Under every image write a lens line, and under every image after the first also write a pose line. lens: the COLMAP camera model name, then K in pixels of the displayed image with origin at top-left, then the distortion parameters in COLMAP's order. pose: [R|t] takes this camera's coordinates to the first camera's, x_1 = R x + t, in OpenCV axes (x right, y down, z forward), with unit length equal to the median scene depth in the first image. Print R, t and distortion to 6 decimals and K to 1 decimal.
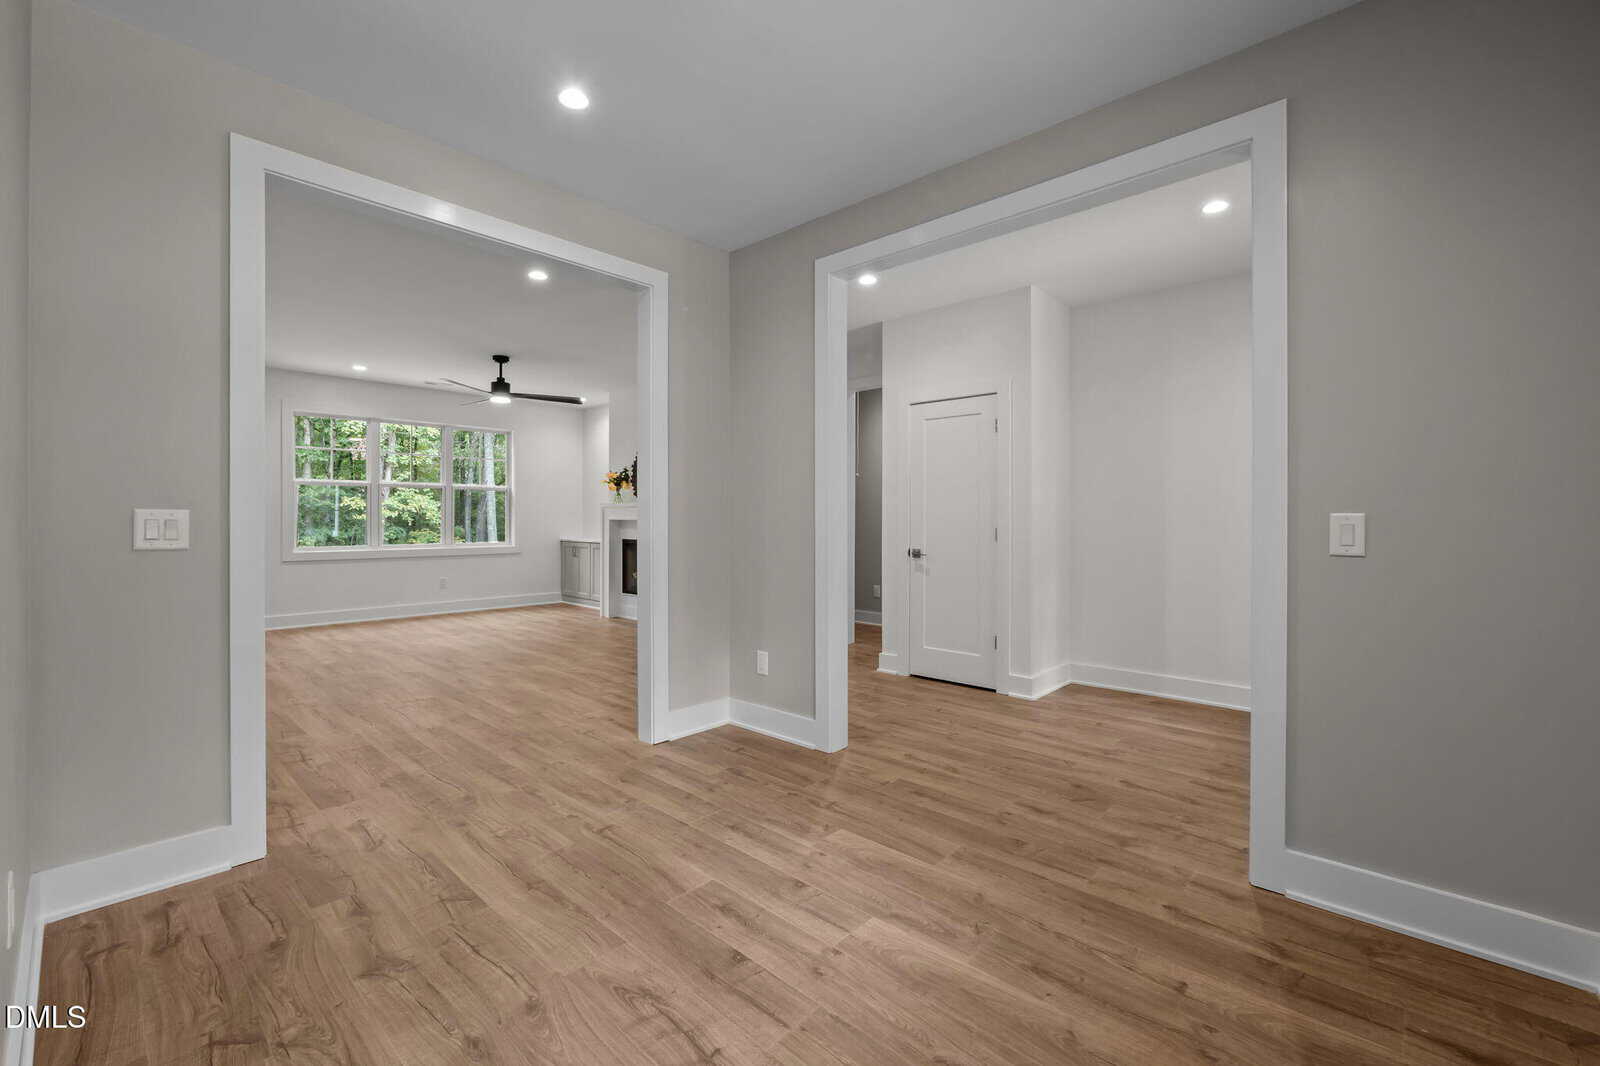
lens RADIAL K [[662.2, 0, 821.4], [0, 662.2, 521.6], [0, 0, 1]] dist [-0.004419, 0.000015]
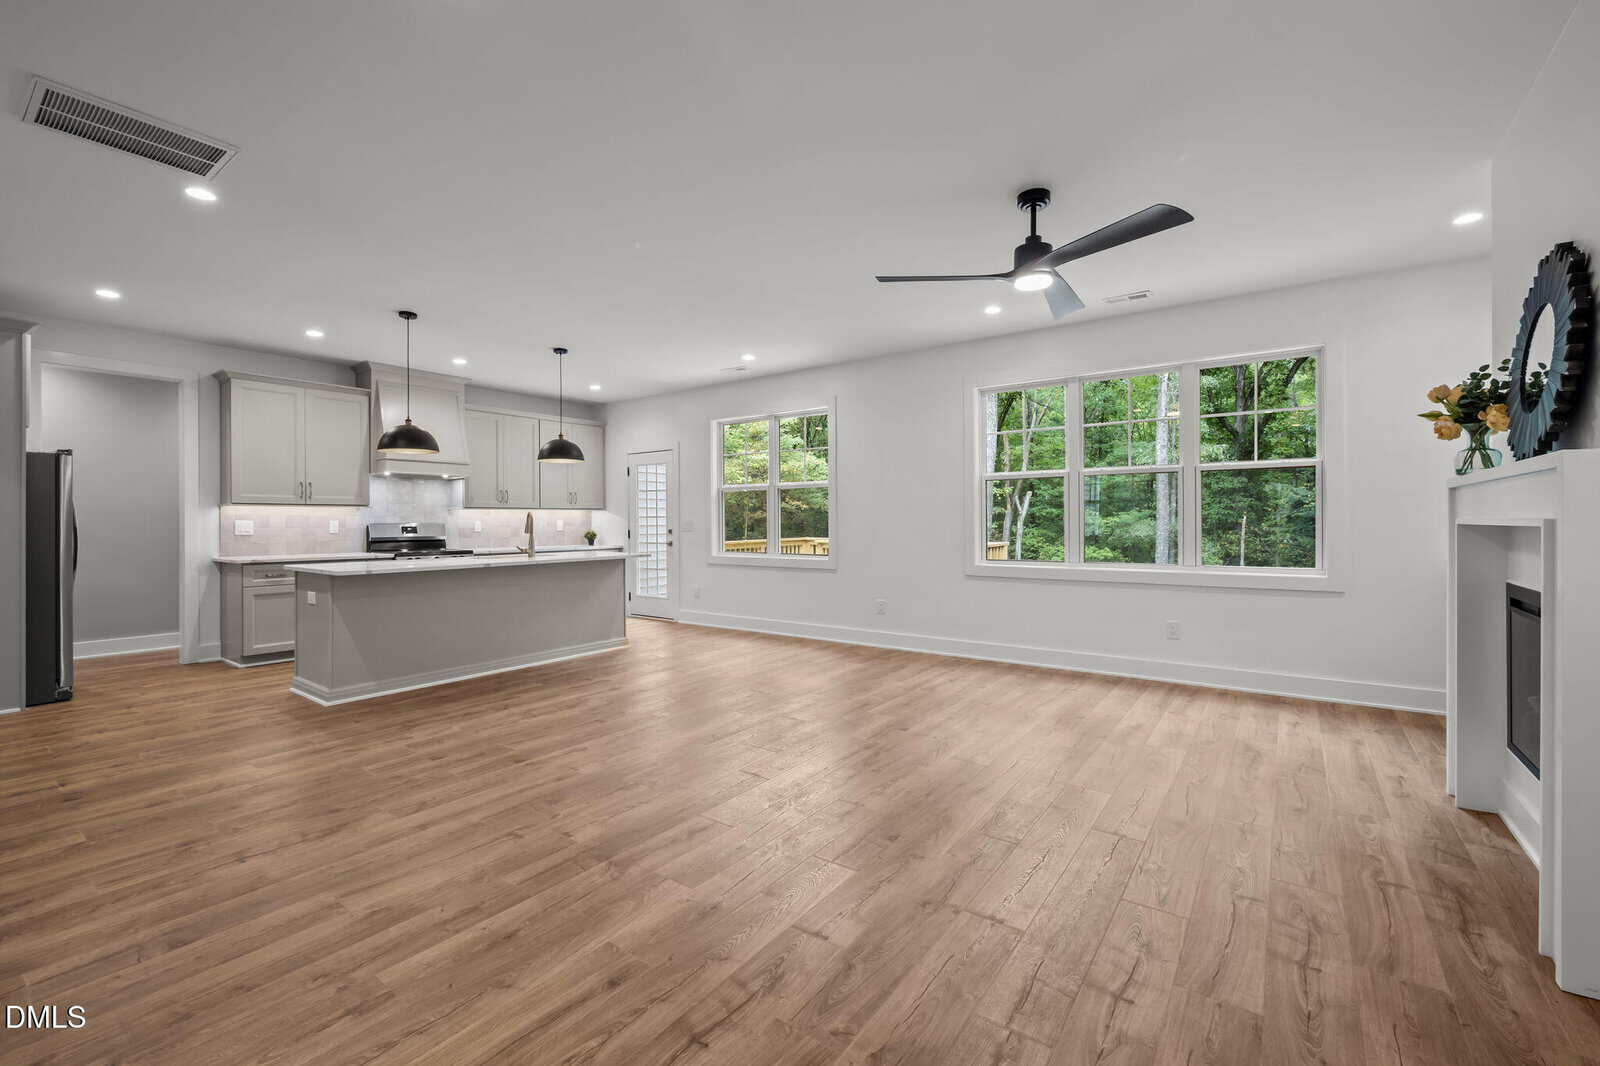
lens RADIAL K [[662.2, 0, 811.2], [0, 662.2, 526.3], [0, 0, 1]] dist [-0.004419, 0.000015]
pose [[0.074316, 0.004438, -0.997225, -0.018121], [-0.000388, 0.999990, 0.004421, -0.008672], [0.997235, 0.000058, 0.074317, 1.876586]]
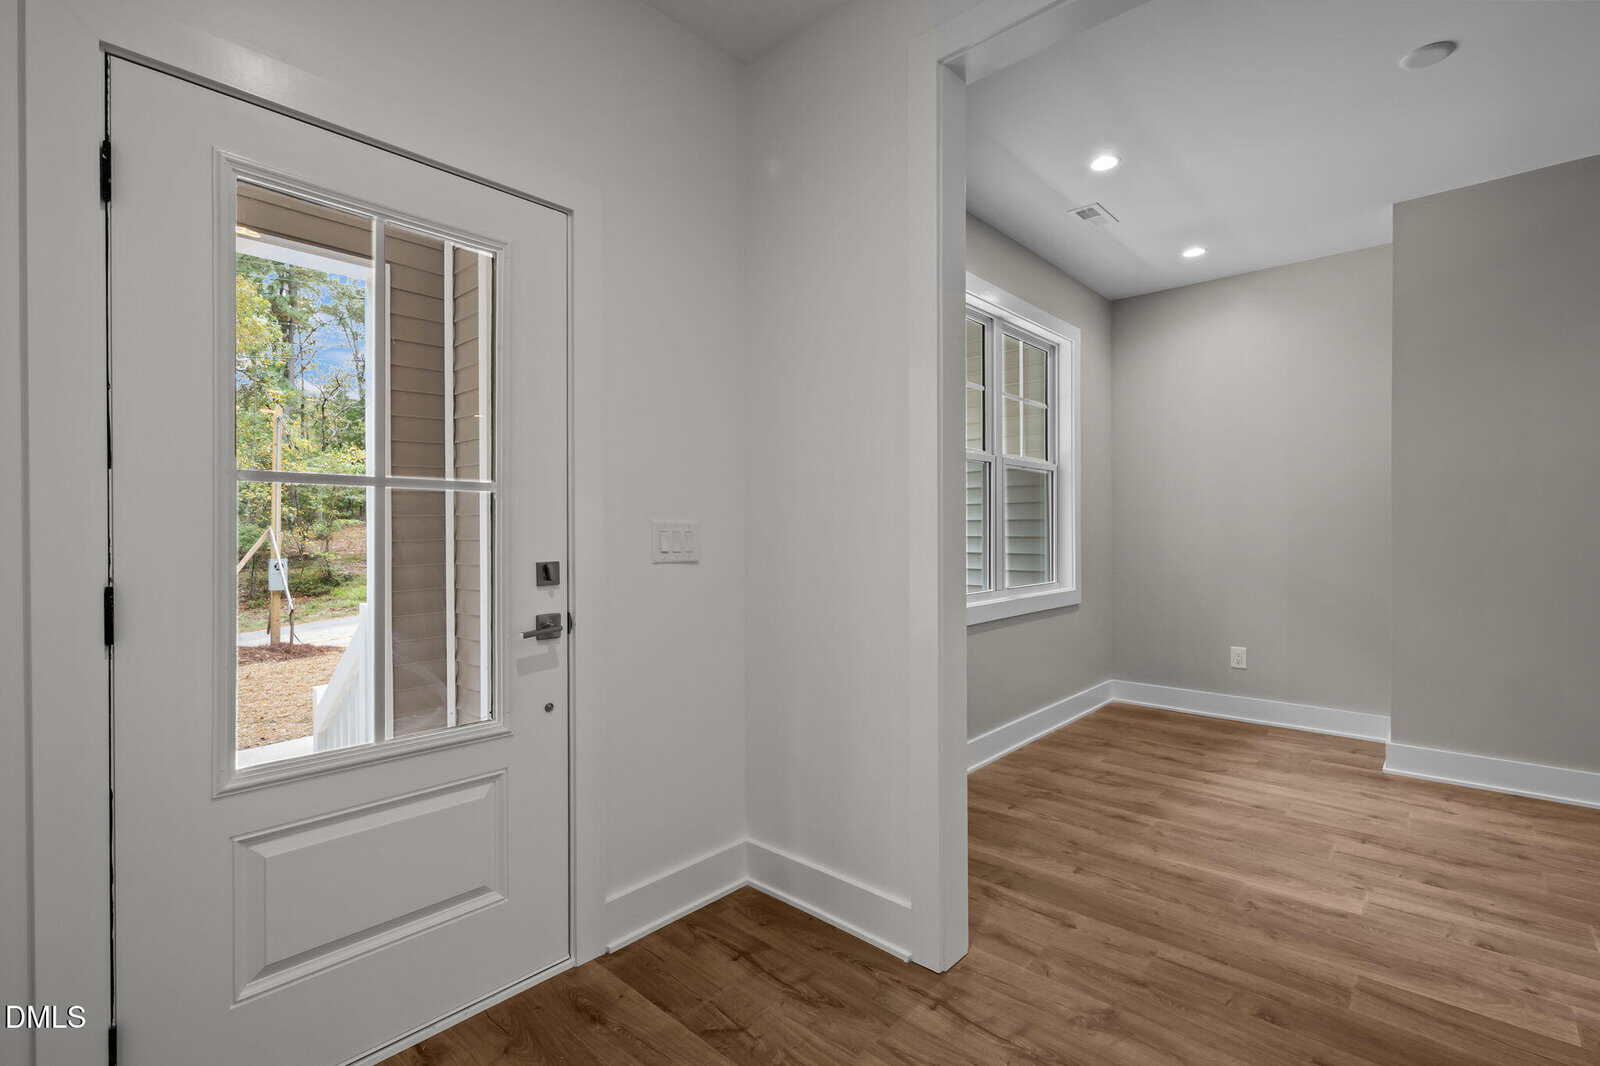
lens RADIAL K [[721.1, 0, 802.6], [0, 721.1, 527.5], [0, 0, 1]] dist [-0.000290, 0.002052]
pose [[-0.999868, 0.000350, 0.016255, 0.697970], [0.000449, 0.999981, 0.006096, -0.011629], [-0.016252, 0.006102, -0.999849, 1.598946]]
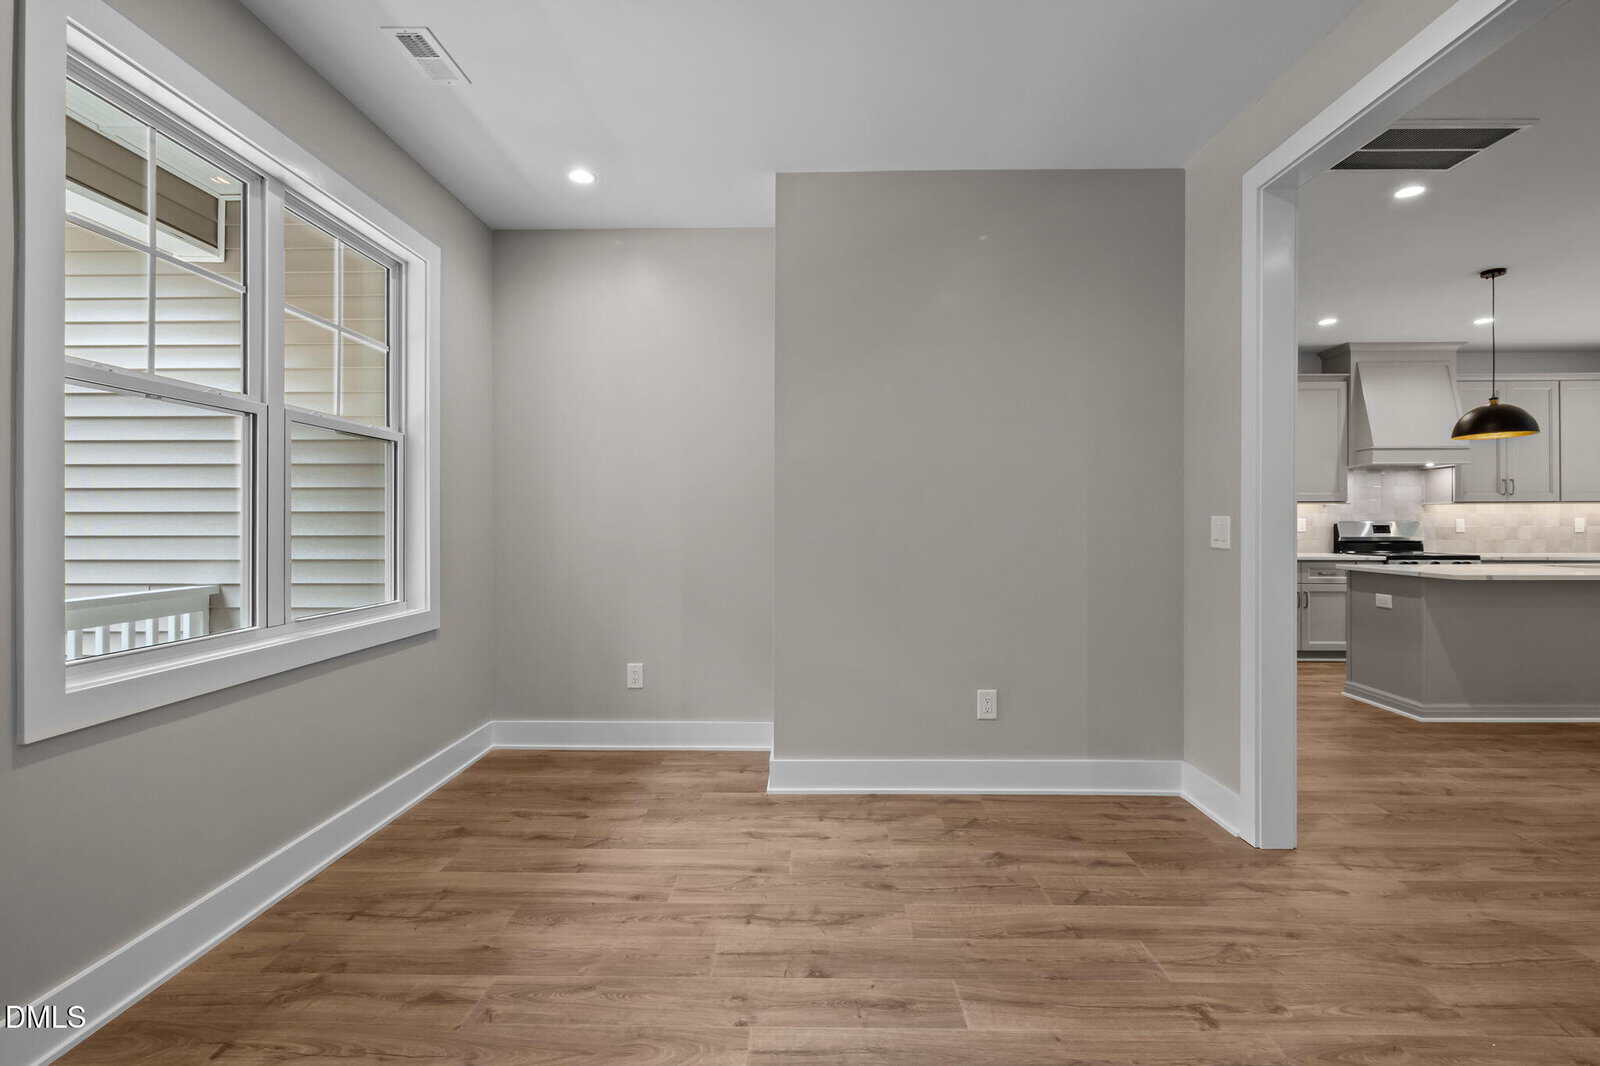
lens RADIAL K [[739.8, 0, 785.7], [0, 739.8, 522.1], [0, 0, 1]] dist [0.004789, -0.001647]
pose [[-0.772587, -0.000409, -0.634909, 0.408998], [-0.002410, 0.999994, 0.002288, -0.006815], [0.634905, 0.003298, -0.772583, 1.224467]]
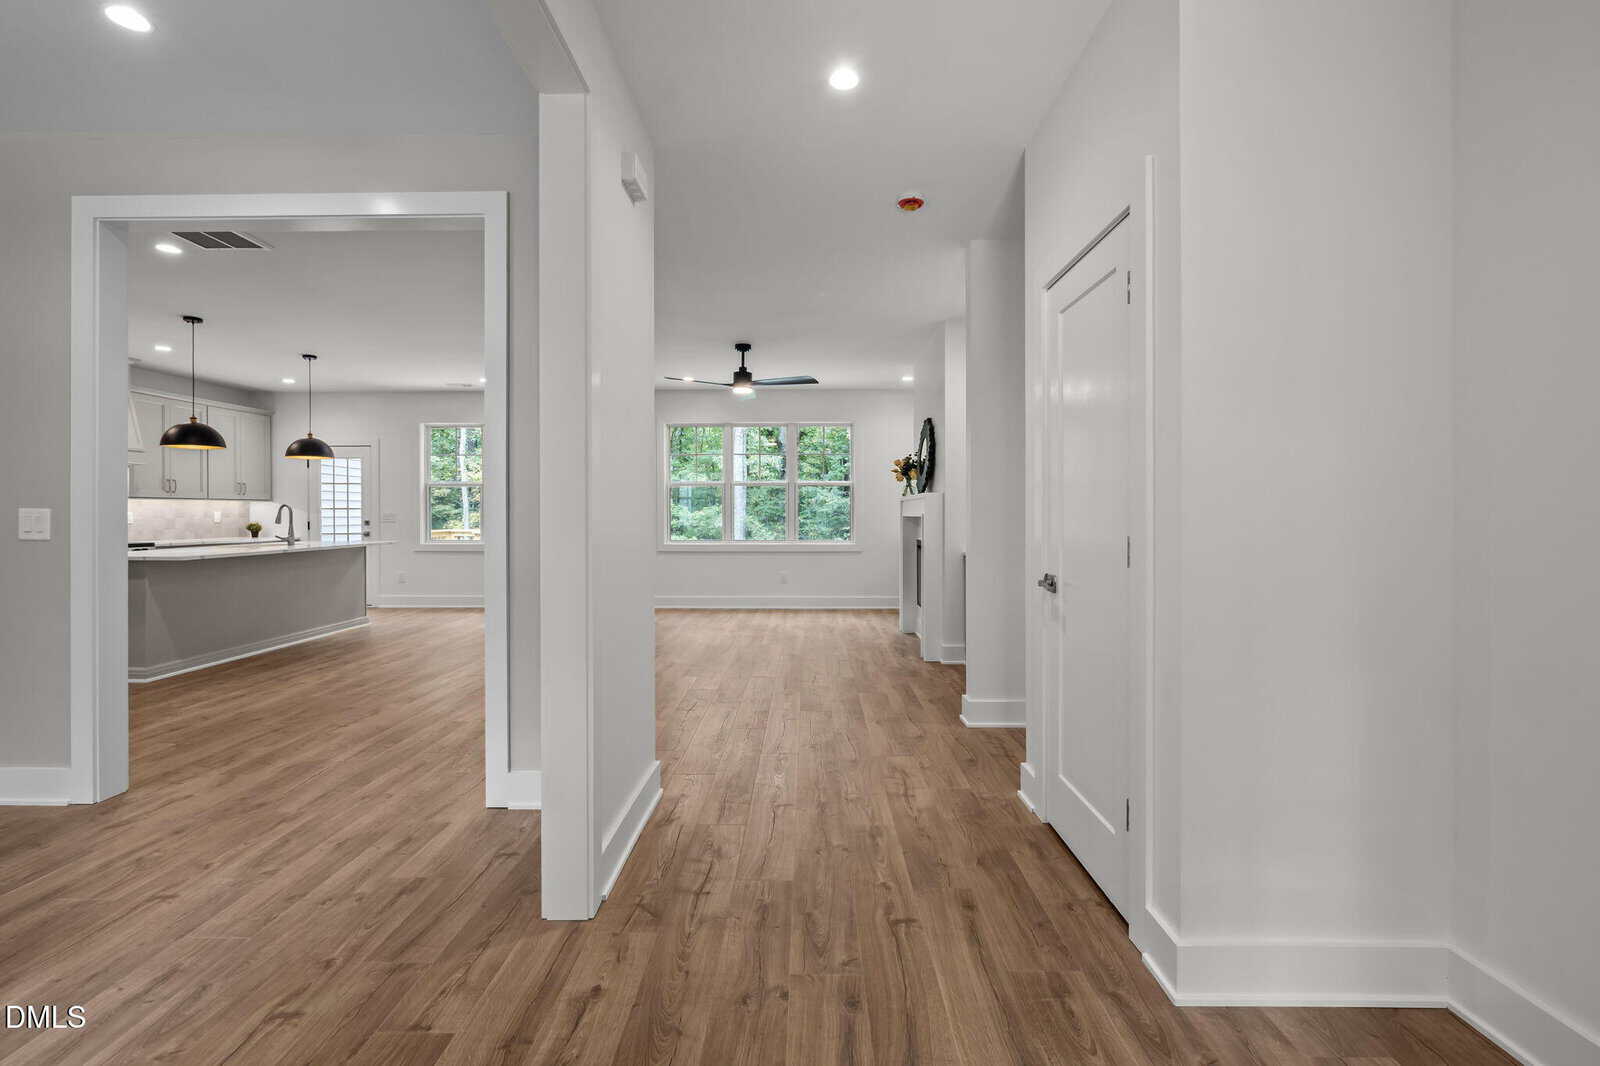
lens RADIAL K [[697.4, 0, 818.8], [0, 697.4, 516.3], [0, 0, 1]] dist [-0.002510, 0.000326]
pose [[0.658322, 0.000890, -0.752736, 0.803740], [-0.002653, 0.999996, -0.001139, -0.004885], [0.752732, 0.002747, 0.658321, 0.987946]]
